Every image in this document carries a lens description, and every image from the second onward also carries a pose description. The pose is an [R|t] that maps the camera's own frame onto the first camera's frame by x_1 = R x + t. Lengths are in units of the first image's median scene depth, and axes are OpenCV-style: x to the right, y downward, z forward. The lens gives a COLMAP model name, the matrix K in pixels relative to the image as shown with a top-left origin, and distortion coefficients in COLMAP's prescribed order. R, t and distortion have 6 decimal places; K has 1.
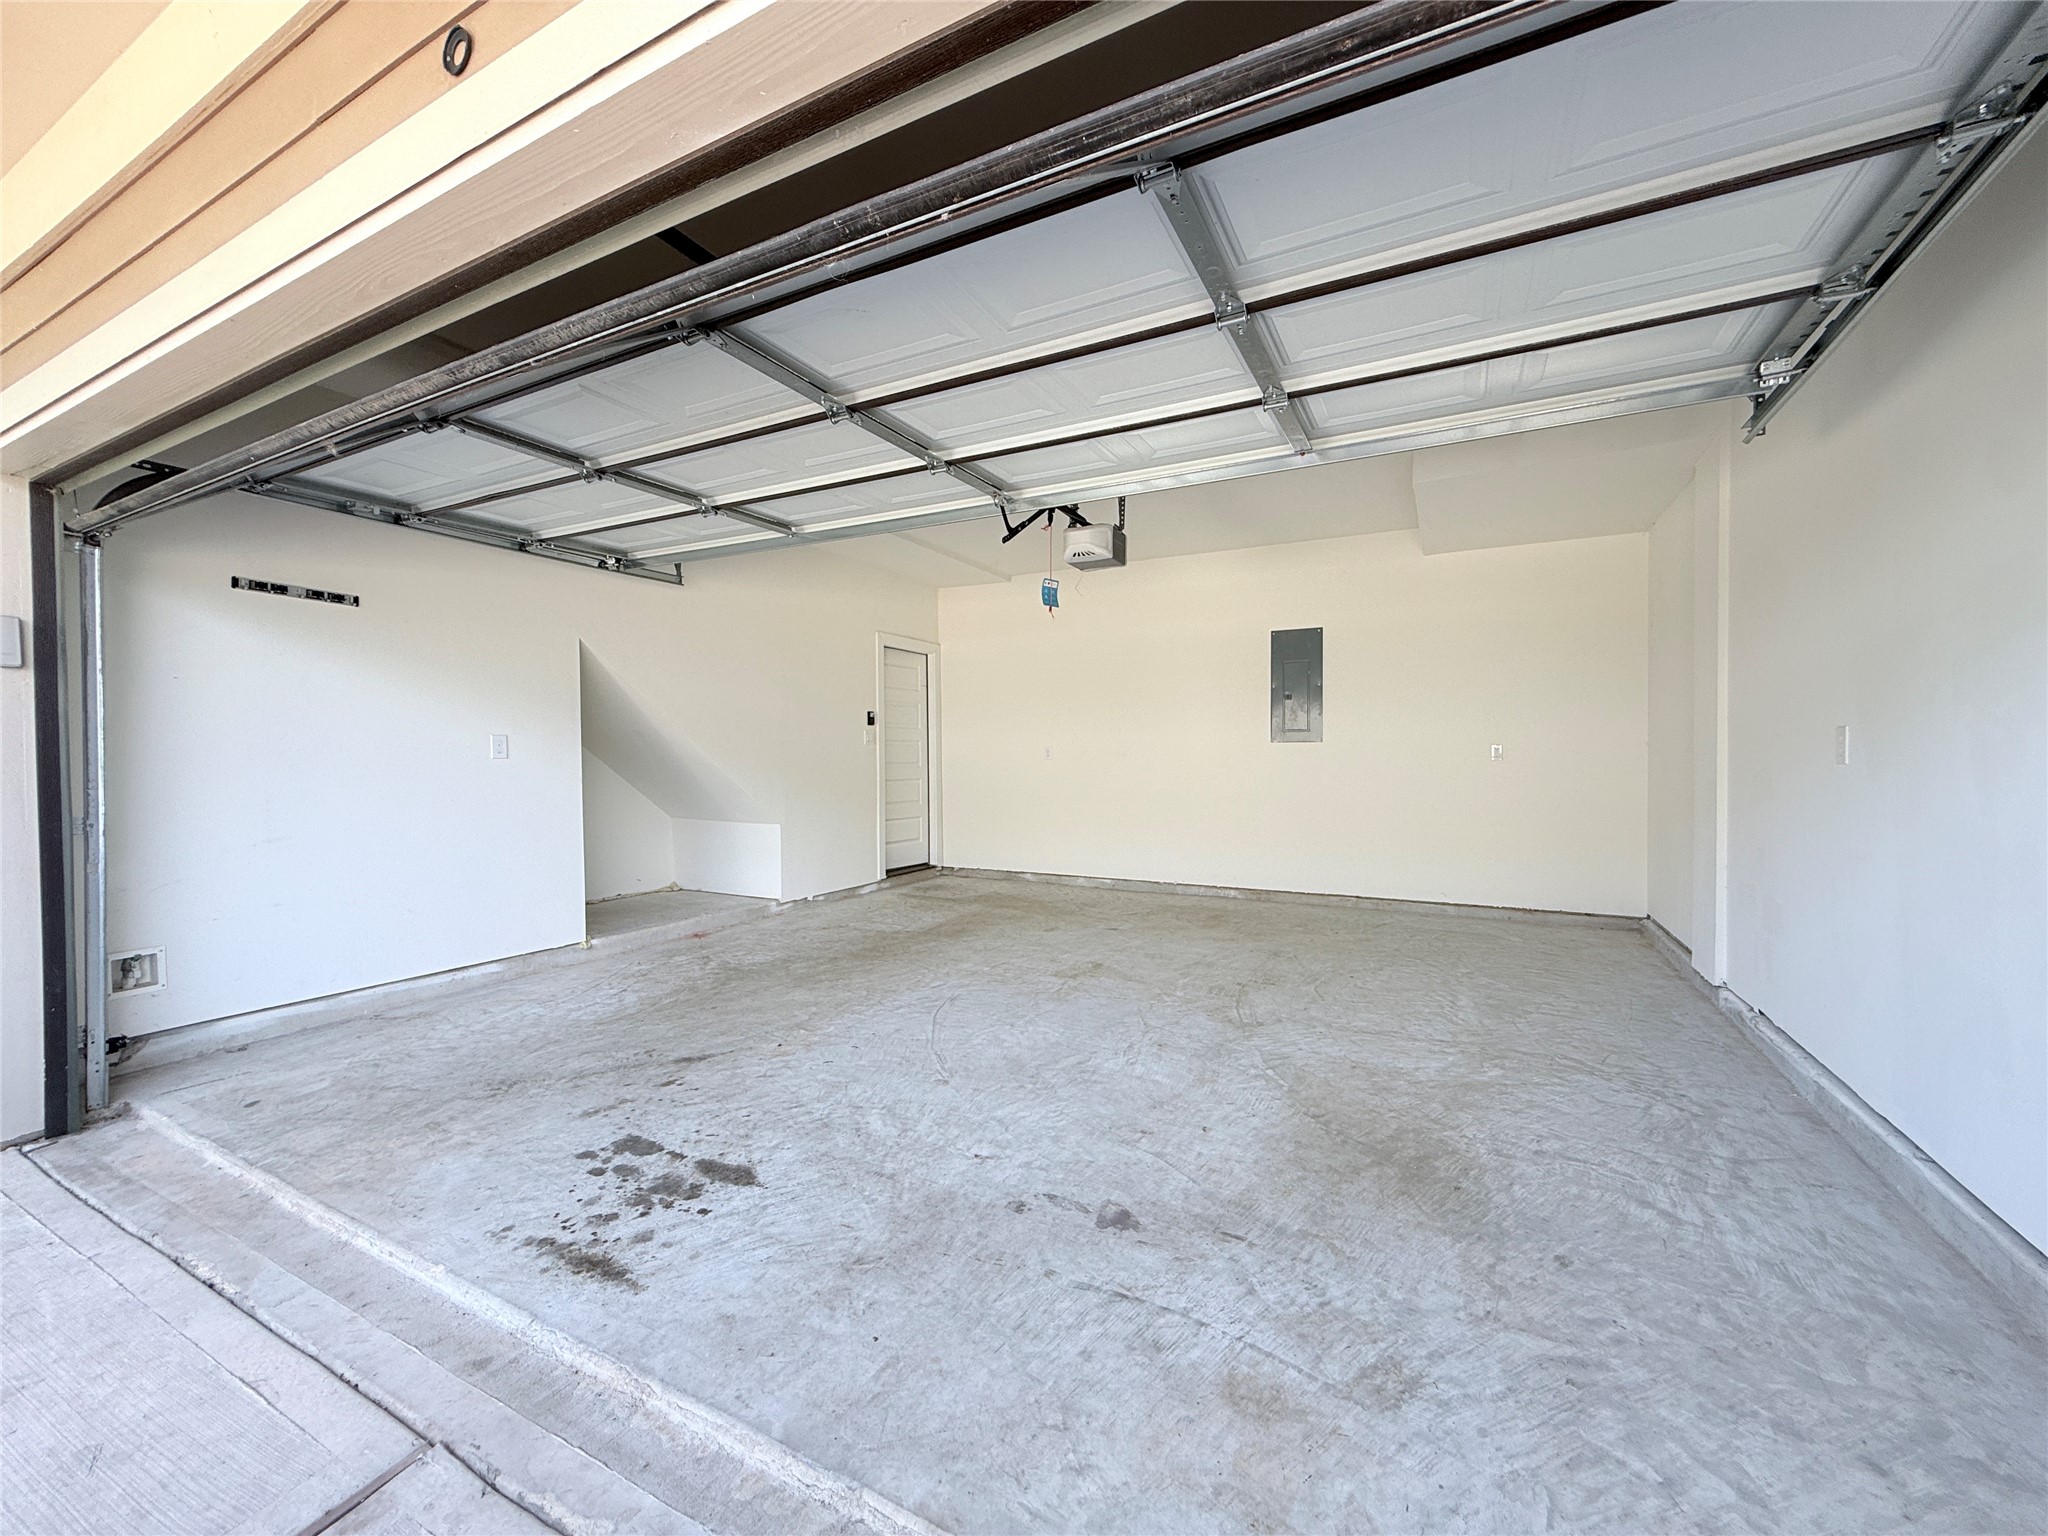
lens RADIAL K [[818.0, 0, 1025.4], [0, 818.0, 749.6], [0, 0, 1]] dist [0.000603, 0.001009]
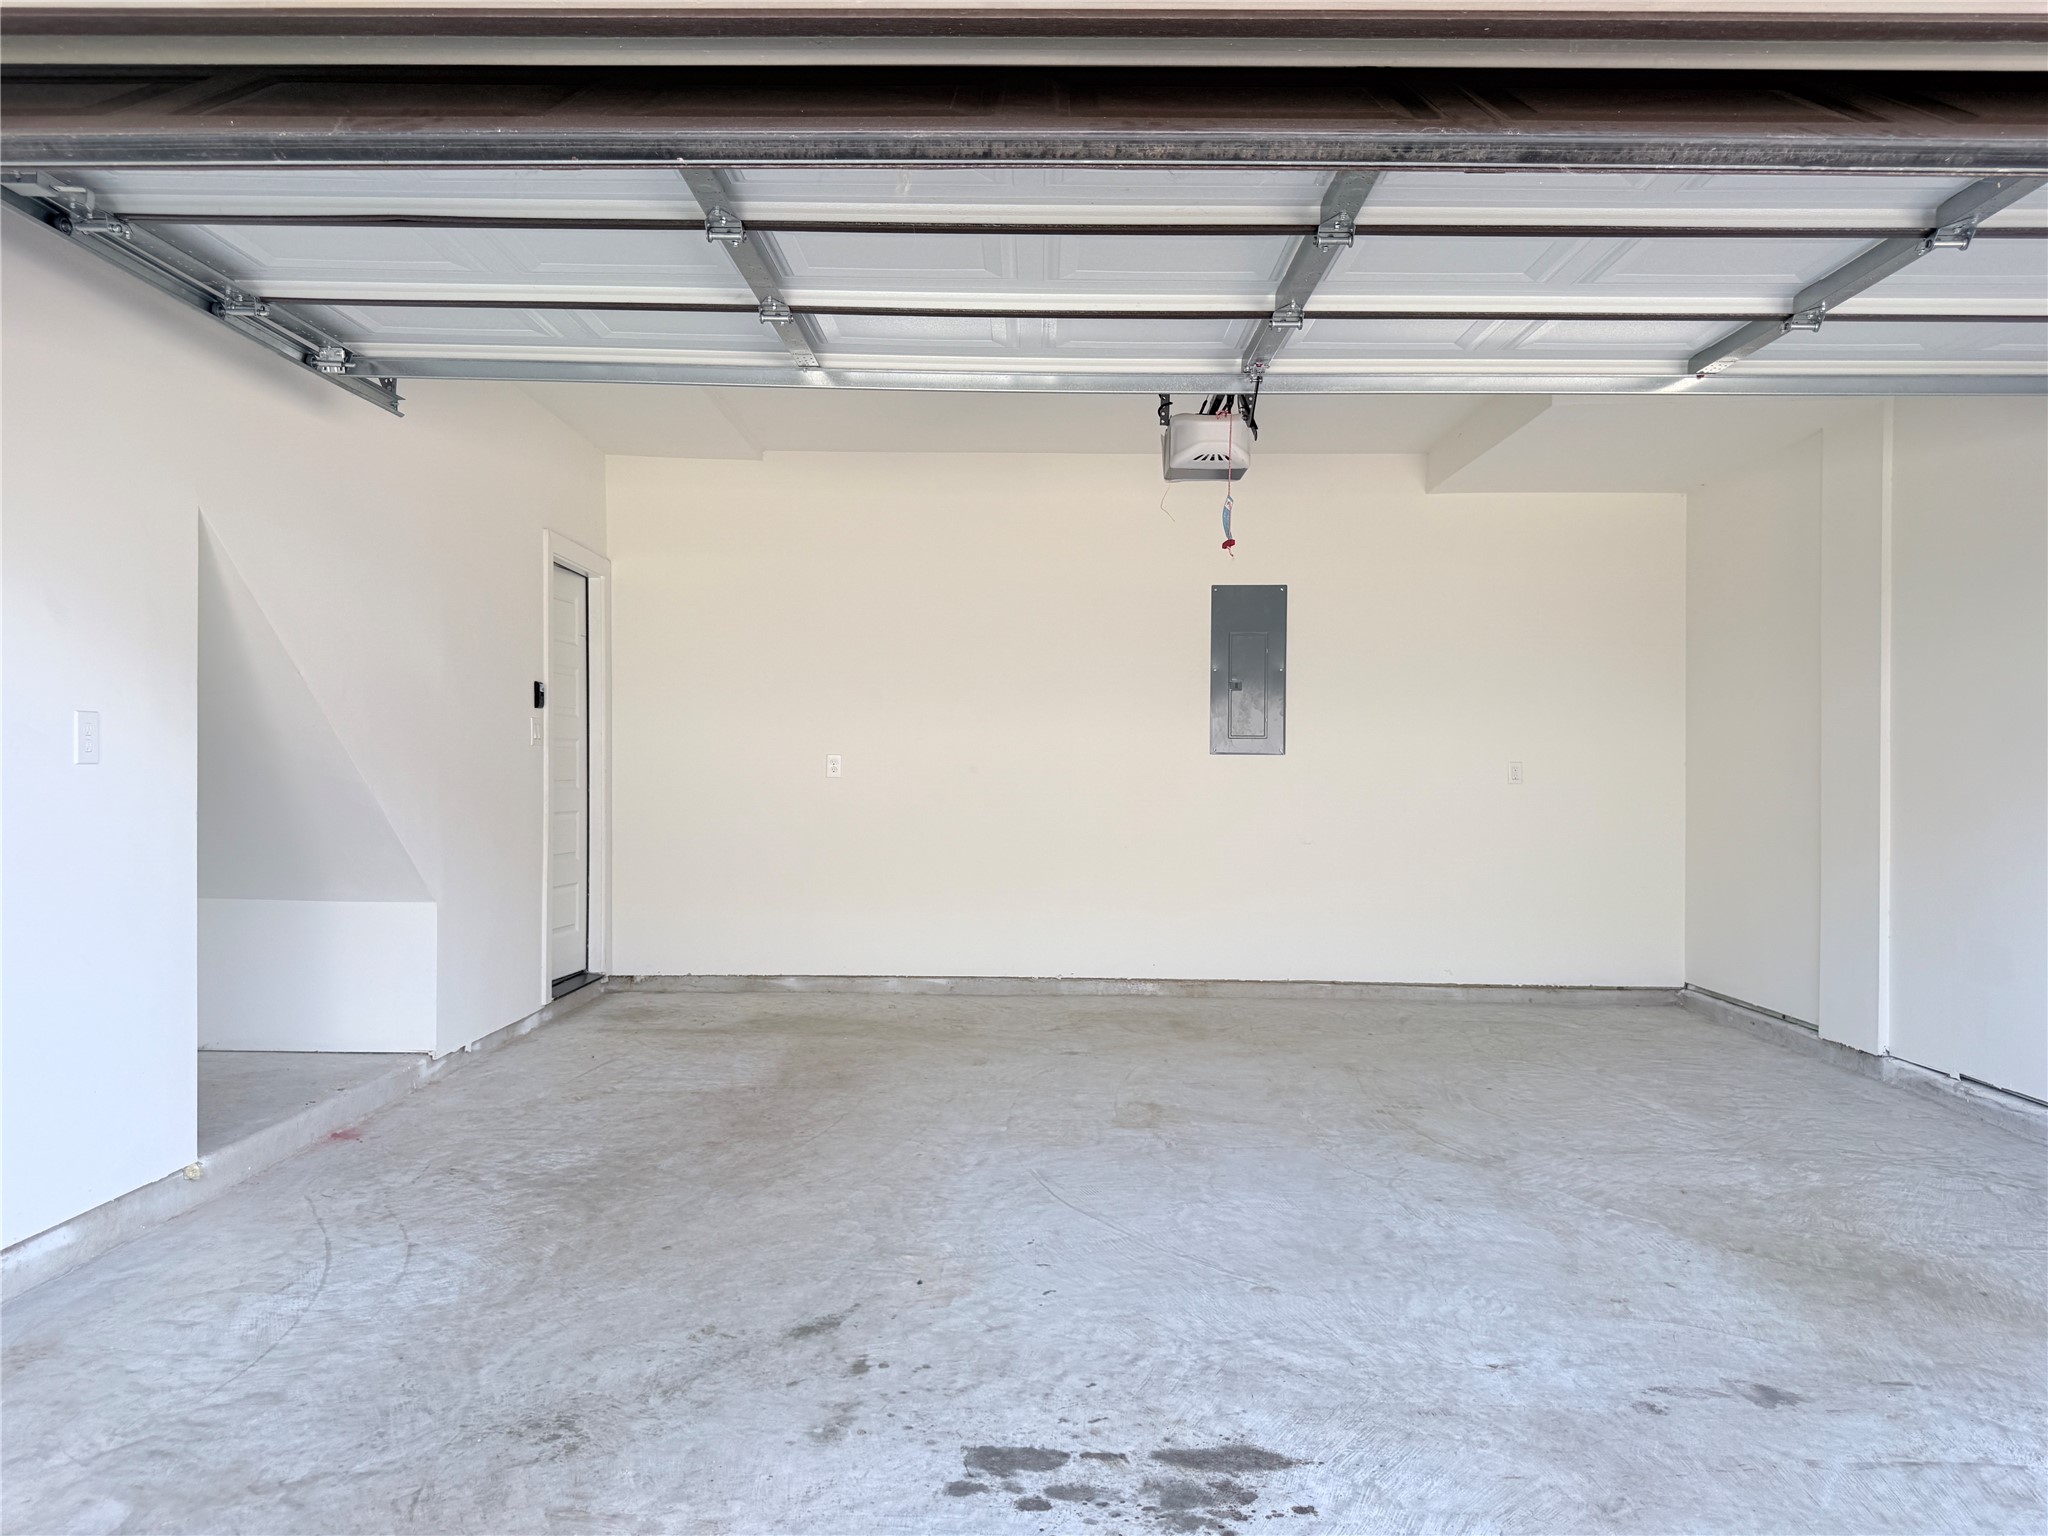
lens RADIAL K [[1447.4, 0, 1026.7], [0, 1447.4, 770.5], [0, 0, 1]] dist [0.027797, -0.030499]
pose [[0.889711, 0.011815, 0.456372, -0.716700], [-0.015639, 0.999867, 0.004604, 0.002079], [-0.456257, -0.011233, 0.889777, 0.080576]]
